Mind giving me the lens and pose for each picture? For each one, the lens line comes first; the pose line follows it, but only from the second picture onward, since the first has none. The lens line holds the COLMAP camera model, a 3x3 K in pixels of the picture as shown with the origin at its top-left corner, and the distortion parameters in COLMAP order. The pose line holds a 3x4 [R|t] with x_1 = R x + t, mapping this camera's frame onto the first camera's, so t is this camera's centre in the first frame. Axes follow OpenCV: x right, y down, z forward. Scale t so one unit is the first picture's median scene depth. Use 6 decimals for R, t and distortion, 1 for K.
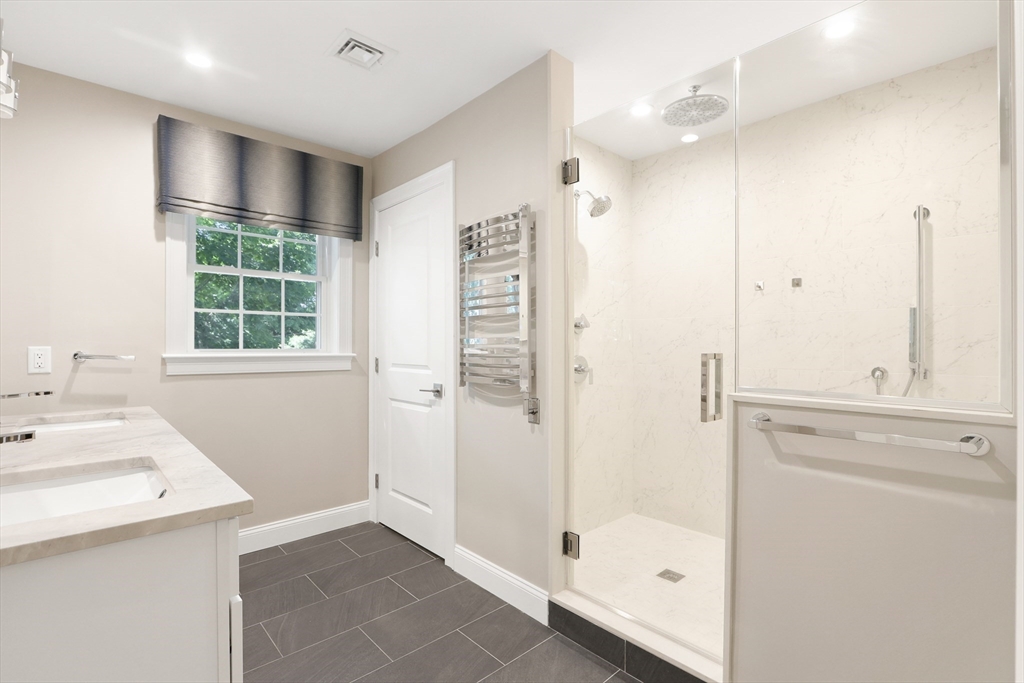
lens RADIAL K [[481.9, 0, 509.6], [0, 481.9, 345.5], [0, 0, 1]] dist [-0.008307, 0.000621]
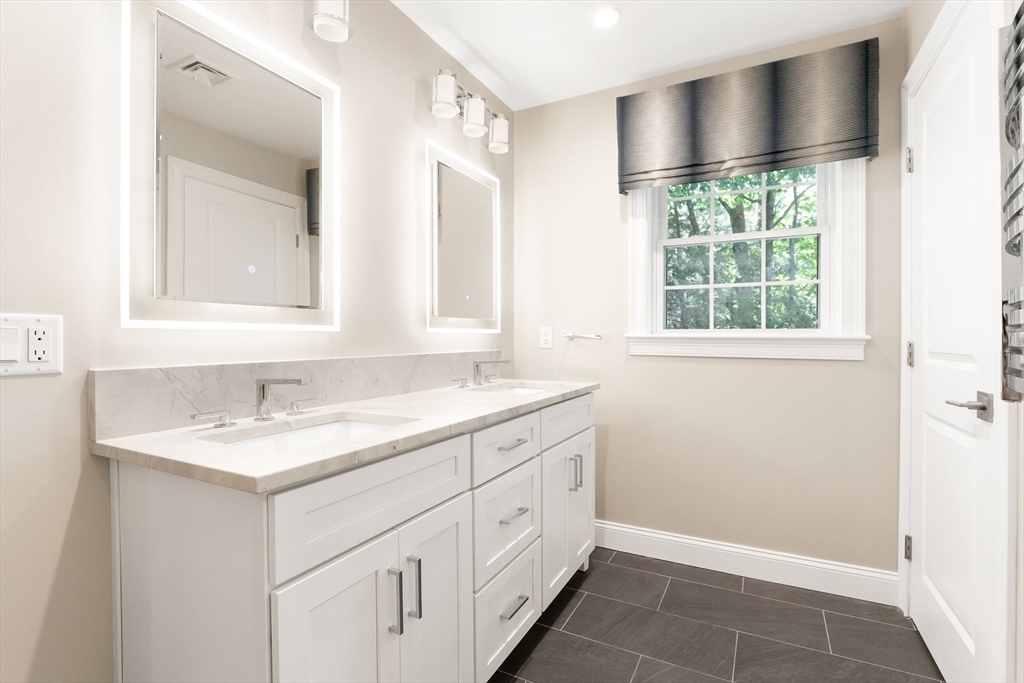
lens RADIAL K [[481.9, 0, 513.2], [0, 481.9, 338.9], [0, 0, 1]] dist [-0.008307, 0.000621]
pose [[0.344266, -0.000097, -0.938872, 0.131077], [-0.001953, 0.999998, -0.000819, 0.026786], [0.938870, 0.002116, 0.344265, 0.380948]]
